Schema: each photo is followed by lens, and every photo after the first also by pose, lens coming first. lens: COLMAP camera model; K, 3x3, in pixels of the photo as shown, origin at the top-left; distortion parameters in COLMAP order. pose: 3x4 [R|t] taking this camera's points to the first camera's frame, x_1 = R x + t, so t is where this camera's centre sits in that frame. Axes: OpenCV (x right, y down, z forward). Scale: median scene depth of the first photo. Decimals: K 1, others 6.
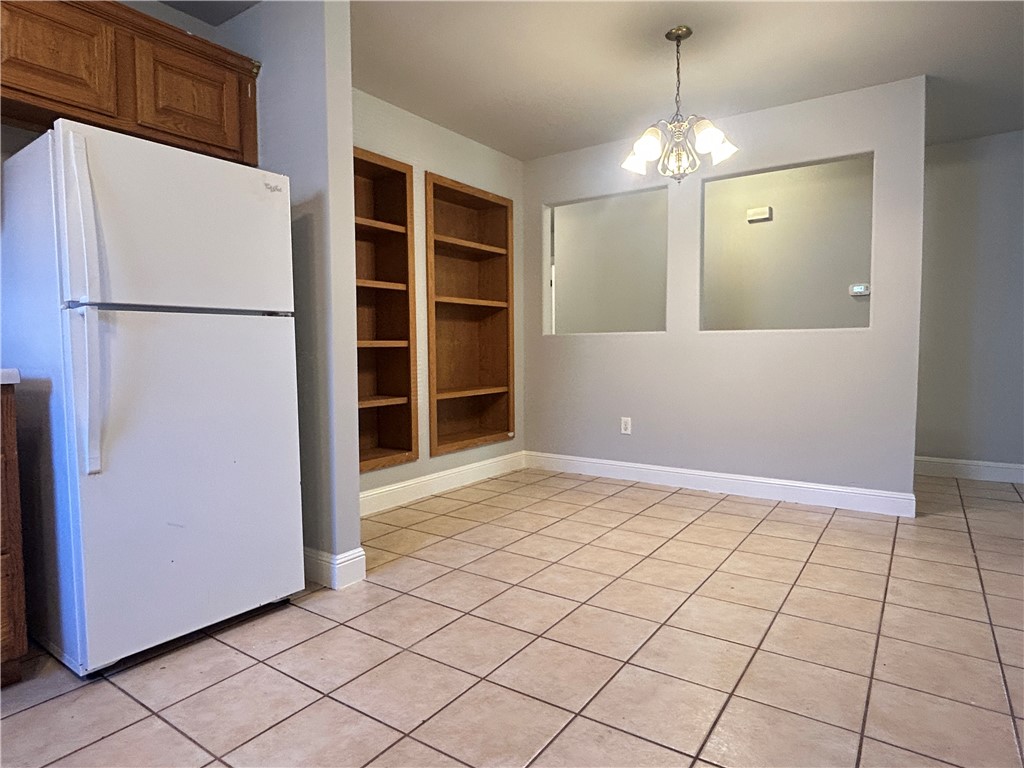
lens RADIAL K [[598.2, 0, 510.5], [0, 598.2, 383.8], [0, 0, 1]] dist [-0.003922, -0.000629]
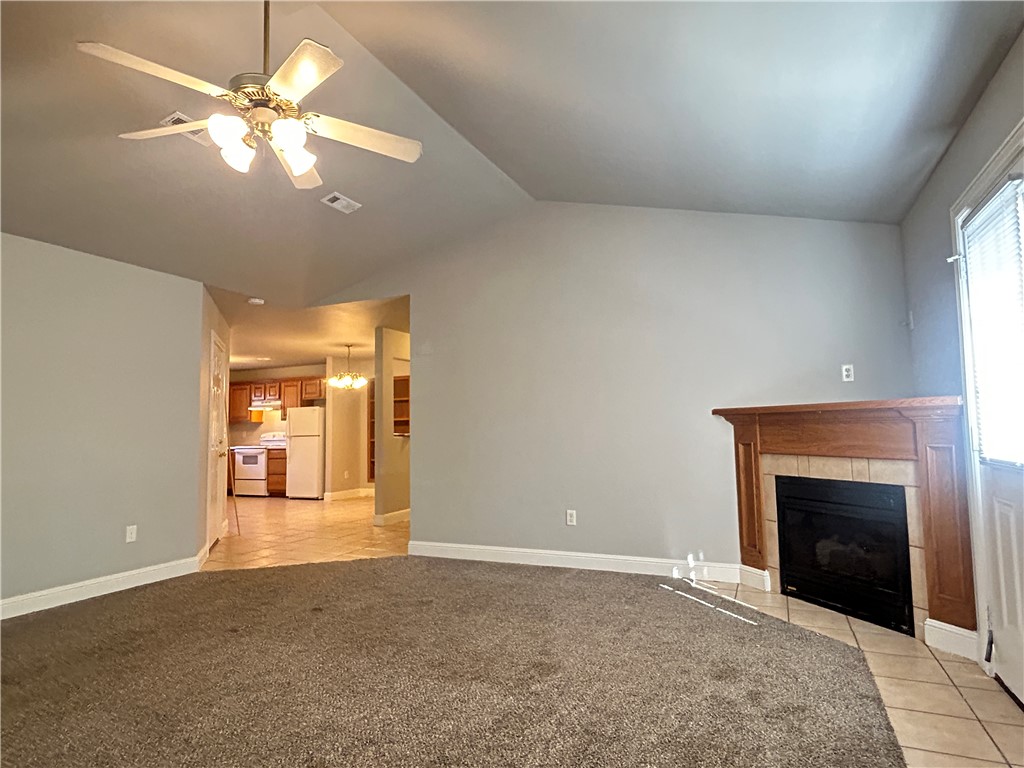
lens RADIAL K [[566.8, 0, 515.8], [0, 566.8, 385.4], [0, 0, 1]] dist [0.002329, 0.000174]
pose [[0.188922, -0.062015, -0.980032, 4.840151], [-0.041693, 0.996597, -0.071100, -0.297437], [0.981107, 0.054293, 0.185694, 1.885670]]
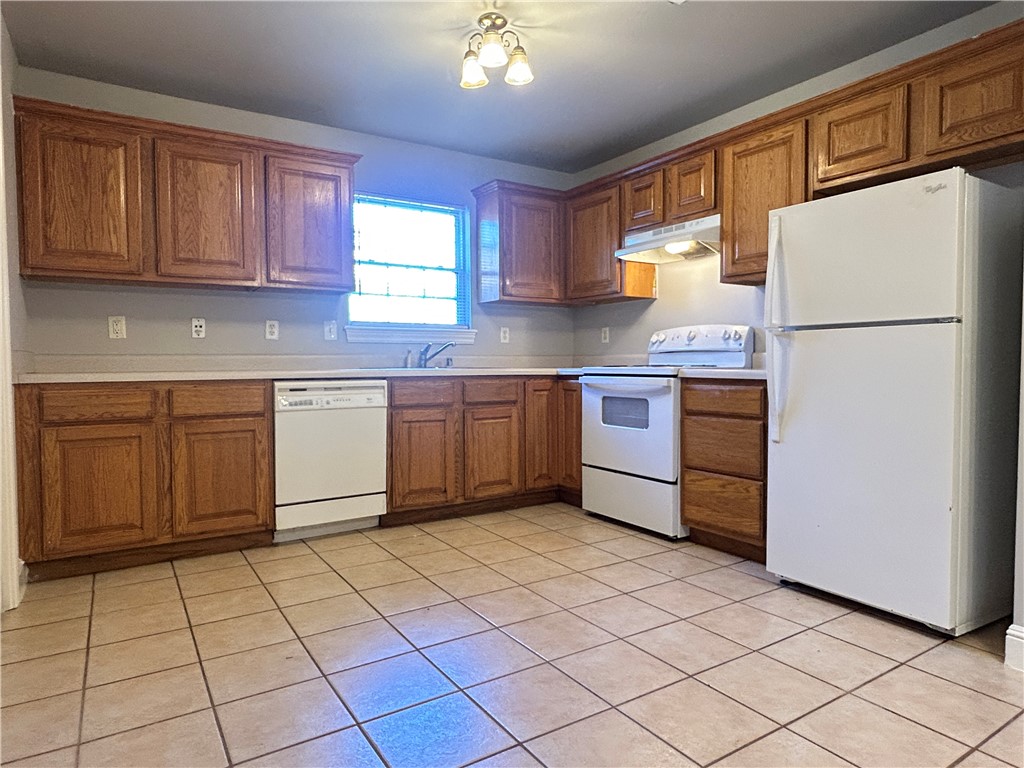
lens RADIAL K [[630.2, 0, 512.4], [0, 630.2, 383.8], [0, 0, 1]] dist [0.000959, 0.002766]
pose [[-0.379688, 0.042583, -0.924134, 0.847230], [-0.047196, 0.996748, 0.065320, -0.055538], [0.923910, 0.068416, -0.376443, 0.829329]]
